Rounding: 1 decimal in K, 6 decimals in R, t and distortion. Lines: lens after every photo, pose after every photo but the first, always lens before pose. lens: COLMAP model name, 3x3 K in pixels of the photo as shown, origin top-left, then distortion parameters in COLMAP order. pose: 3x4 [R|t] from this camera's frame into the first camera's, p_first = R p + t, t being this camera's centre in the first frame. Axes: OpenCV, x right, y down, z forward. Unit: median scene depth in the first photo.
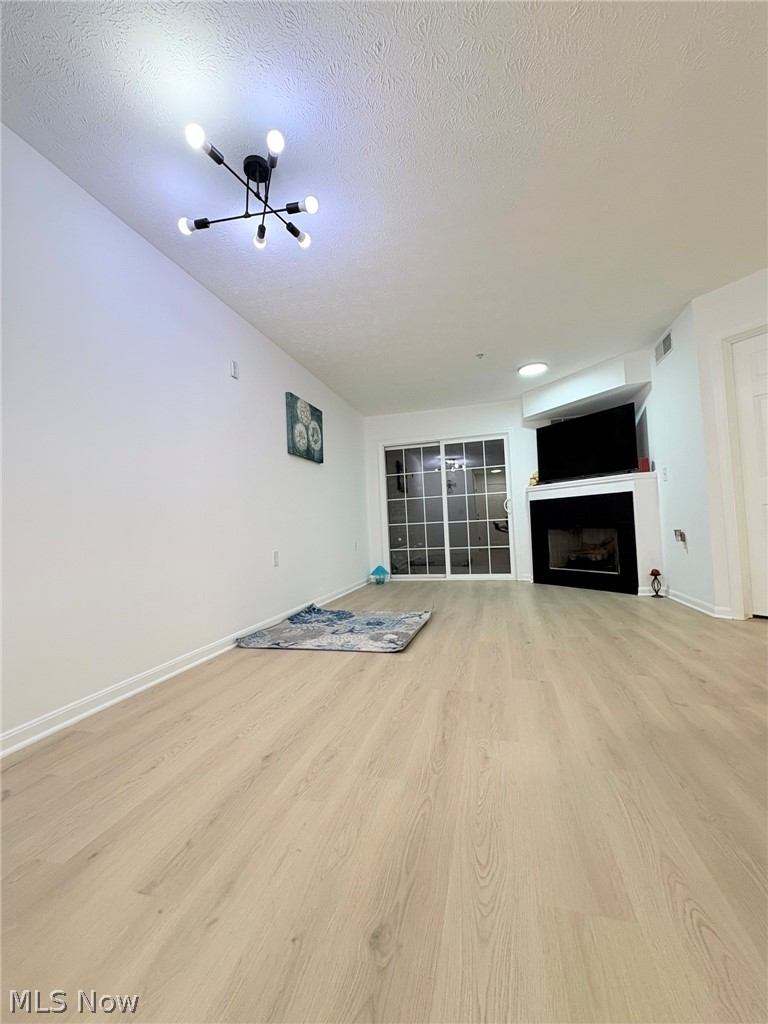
lens RADIAL K [[408.0, 0, 383.7], [0, 408.0, 514.7], [0, 0, 1]] dist [-0.000465, 0.000300]
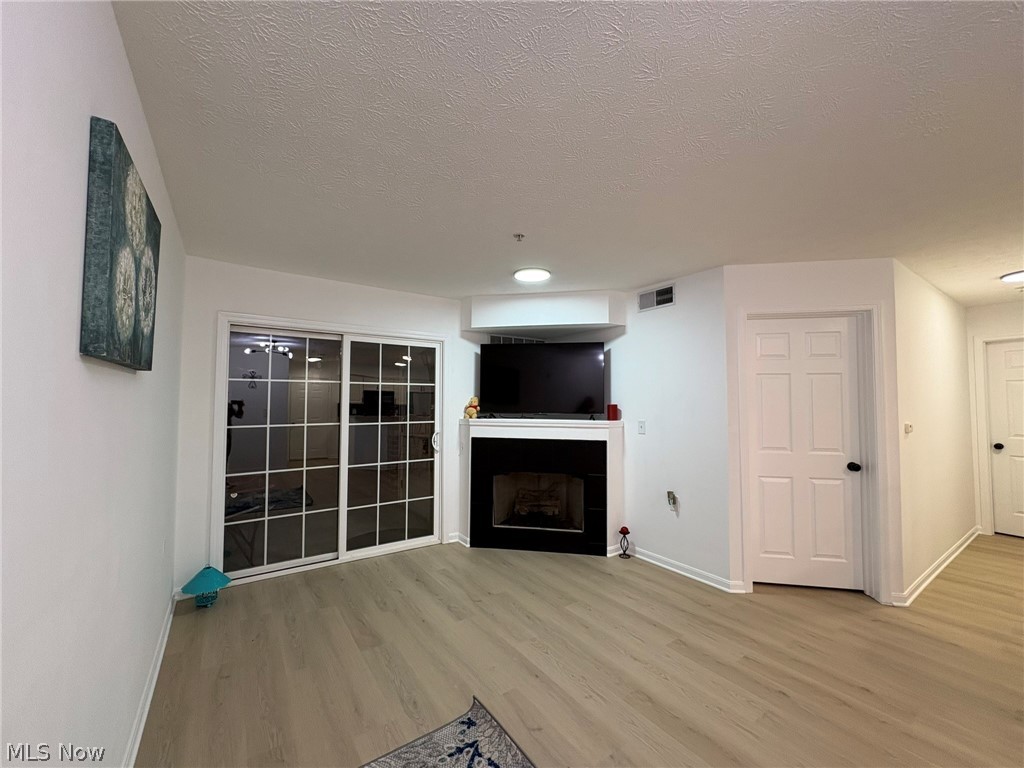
lens RADIAL K [[408.0, 0, 512.2], [0, 408.0, 386.6], [0, 0, 1]] dist [-0.000465, 0.000300]
pose [[0.645694, 0.075261, 0.759878, -0.215231], [-0.056836, 0.997107, -0.050461, -0.113877], [-0.761478, -0.010606, 0.648104, 0.543125]]
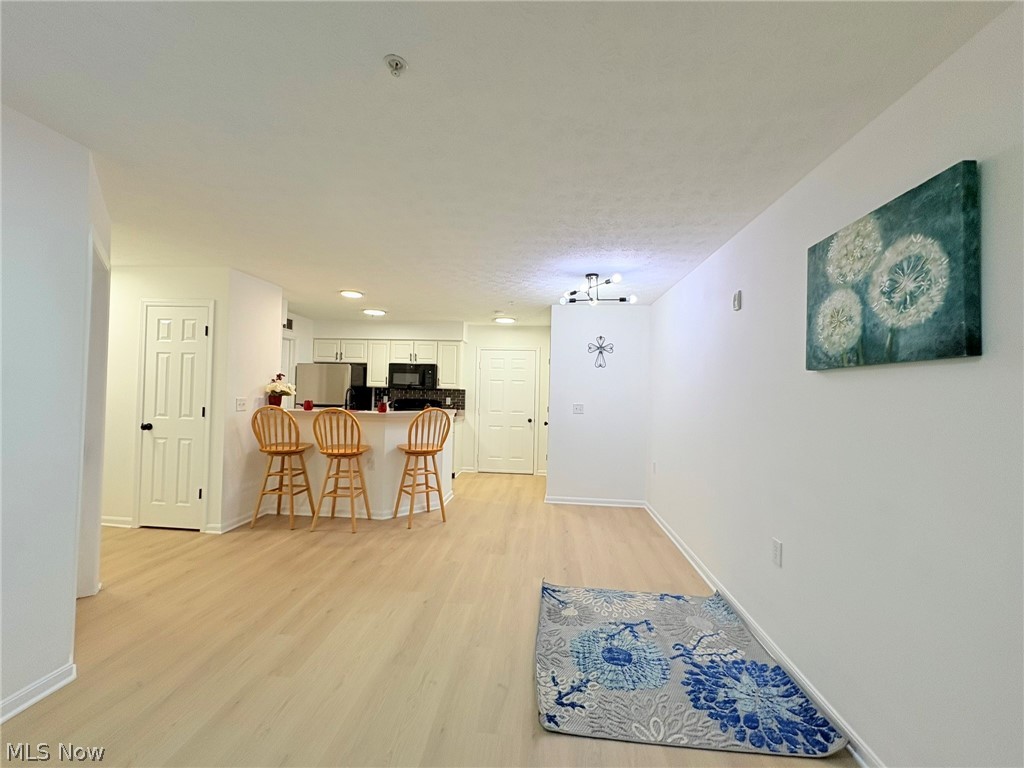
lens RADIAL K [[408.0, 0, 511.4], [0, 408.0, 383.3], [0, 0, 1]] dist [-0.000465, 0.000300]
pose [[-0.983801, 0.014731, -0.178655, 0.190169], [0.022693, 0.998834, -0.042602, -0.104401], [0.177819, -0.045966, -0.982989, 1.221642]]
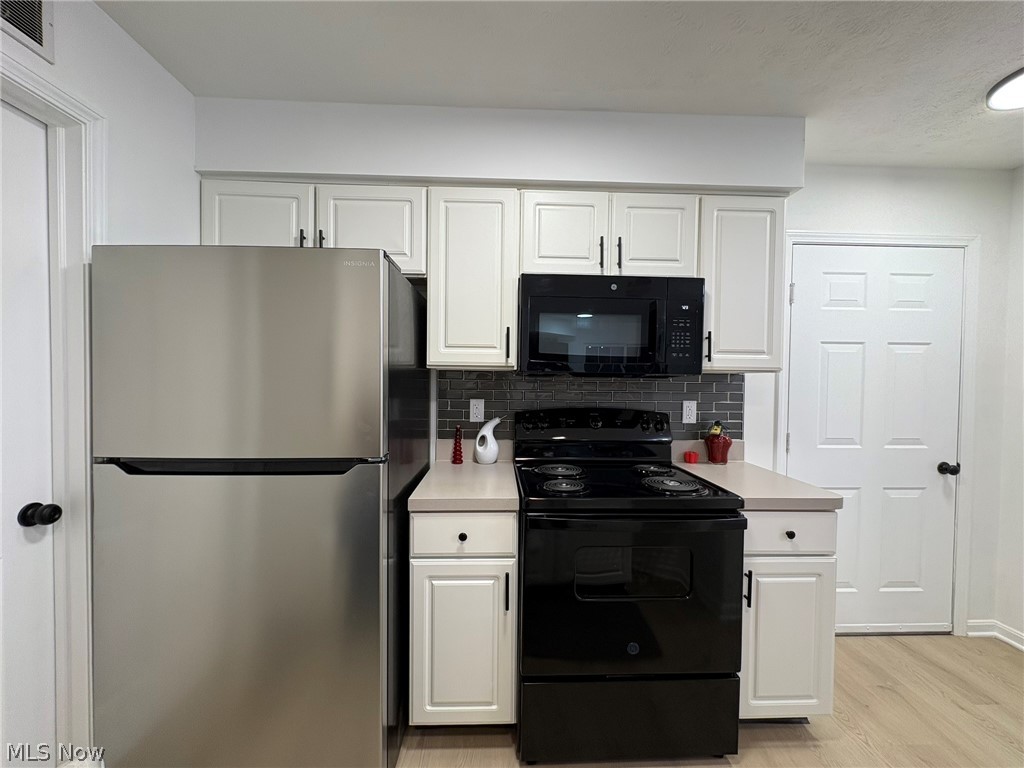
lens RADIAL K [[408.0, 0, 510.0], [0, 408.0, 383.7], [0, 0, 1]] dist [-0.000465, 0.000300]
pose [[-0.955830, 0.037308, -0.291542, 0.487553], [0.038359, 0.999262, 0.002111, -0.150466], [0.291405, -0.009165, -0.956556, 0.033620]]
